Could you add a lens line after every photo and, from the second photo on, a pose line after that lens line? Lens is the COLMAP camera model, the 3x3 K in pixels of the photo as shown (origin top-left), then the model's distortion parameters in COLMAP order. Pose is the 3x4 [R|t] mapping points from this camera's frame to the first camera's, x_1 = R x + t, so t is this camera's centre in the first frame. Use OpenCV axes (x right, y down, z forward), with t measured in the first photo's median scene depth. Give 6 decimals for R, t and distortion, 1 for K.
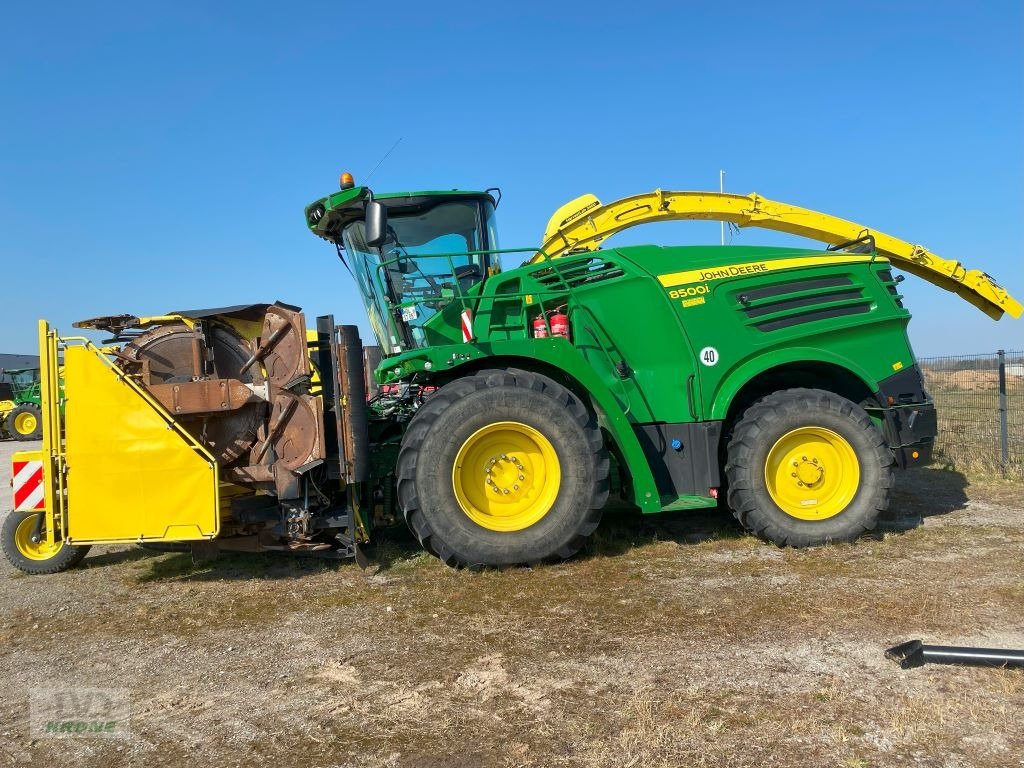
lens RADIAL K [[772.3, 0, 512.6], [0, 772.3, 375.6], [0, 0, 1]] dist [0.057076, -0.076206]
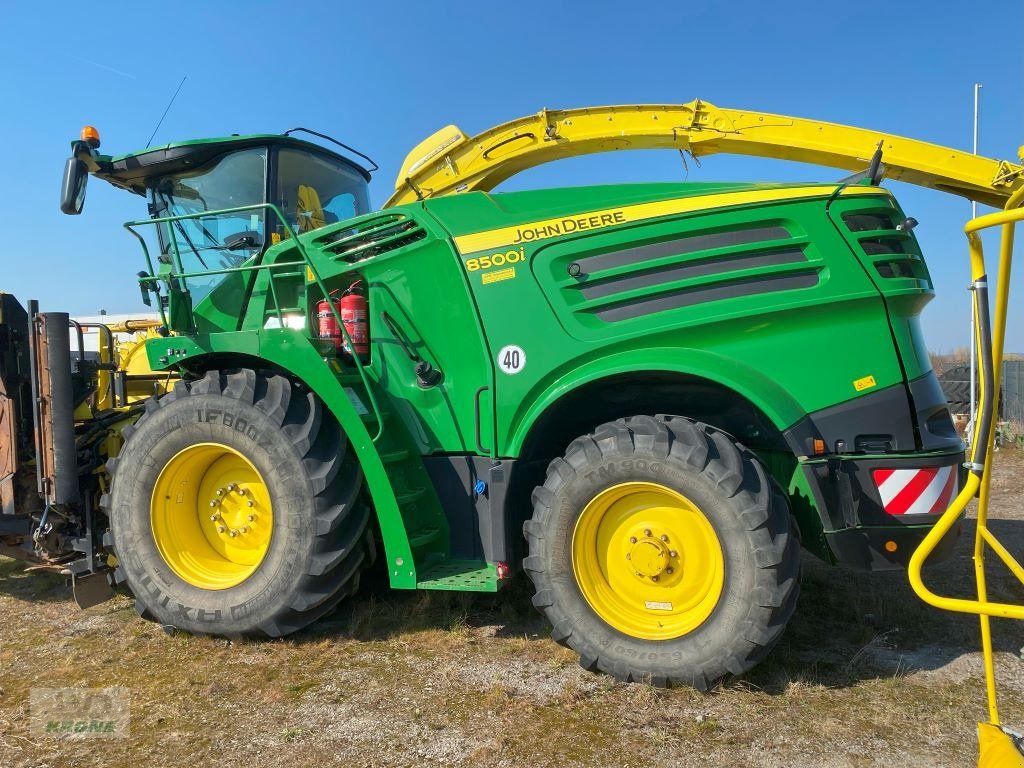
lens RADIAL K [[772.3, 0, 546.6], [0, 772.3, 362.8], [0, 0, 1]] dist [0.057076, -0.076206]
pose [[0.906454, 0.029421, -0.421278, 0.549048], [-0.016694, 0.999287, 0.033869, -0.043971], [0.421975, -0.023668, 0.906299, 0.421422]]
